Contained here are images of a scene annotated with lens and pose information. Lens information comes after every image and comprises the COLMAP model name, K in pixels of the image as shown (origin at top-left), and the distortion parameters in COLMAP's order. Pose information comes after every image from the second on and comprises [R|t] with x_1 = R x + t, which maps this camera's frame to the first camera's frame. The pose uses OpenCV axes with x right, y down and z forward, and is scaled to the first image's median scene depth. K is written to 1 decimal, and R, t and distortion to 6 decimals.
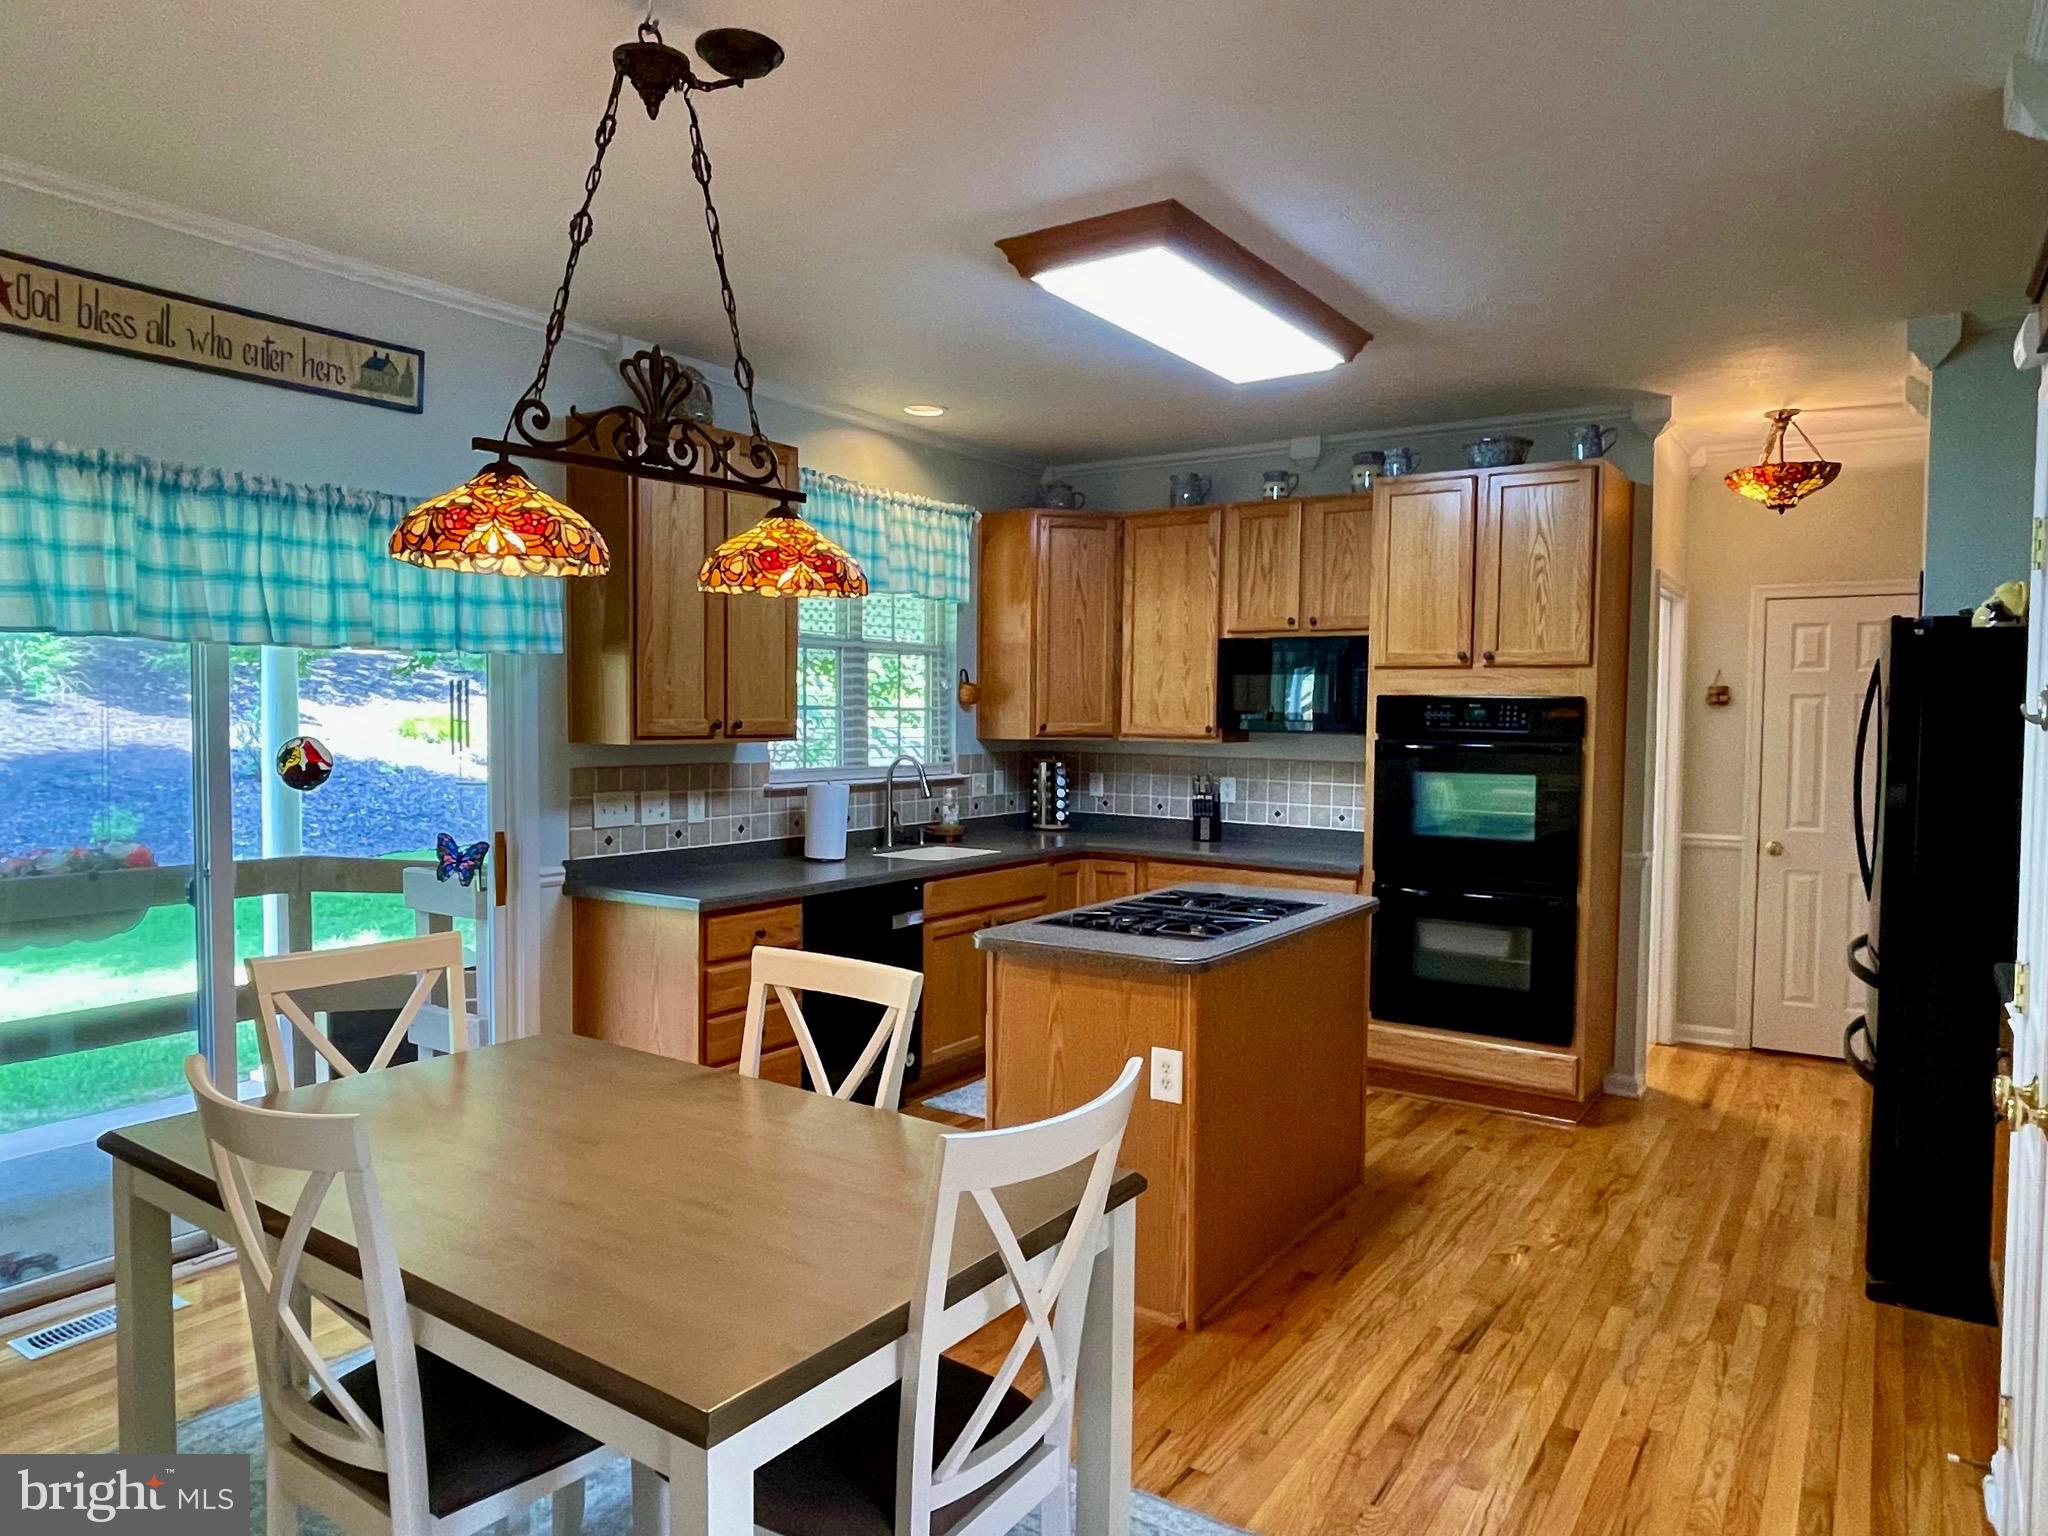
lens RADIAL K [[1299.3, 0, 1024.0], [0, 1299.3, 768.0], [0, 0, 1]] dist [-0.005153, -0.002828]
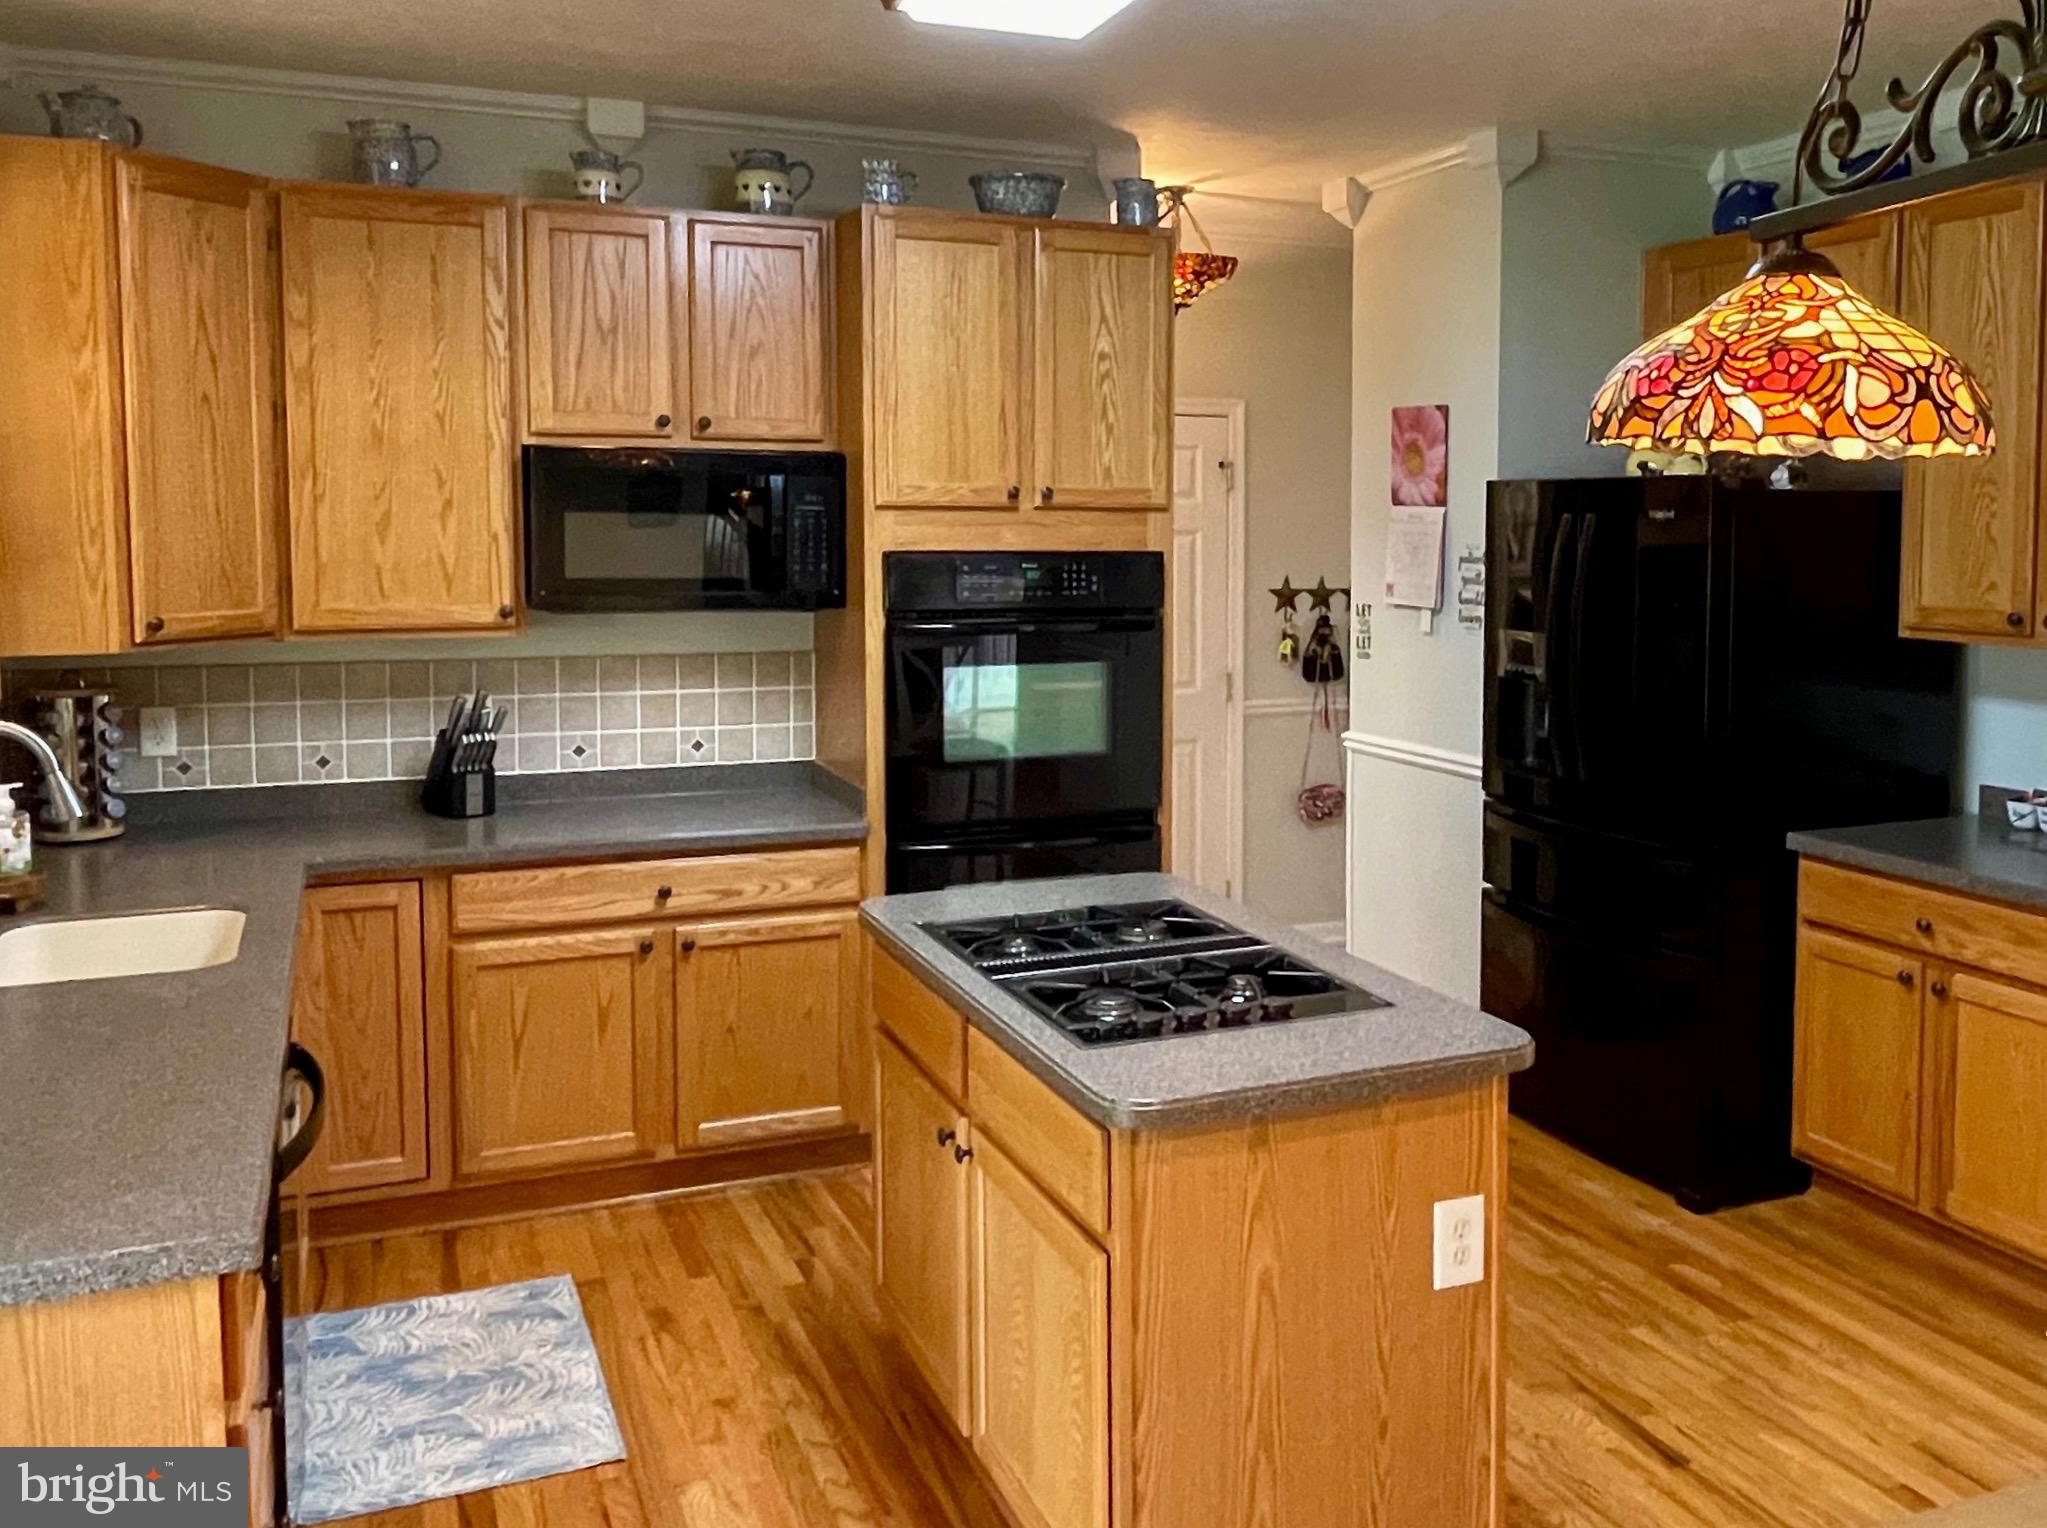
lens RADIAL K [[1838.6, 0, 1024.3], [0, 1838.6, 614.9], [0, 0, 1]] dist [0.003022, 0.001174]
pose [[0.516141, -0.060694, 0.854350, -0.459884], [0.037526, 0.998131, 0.048237, -0.065929], [-0.855681, 0.007164, 0.517454, 0.480031]]
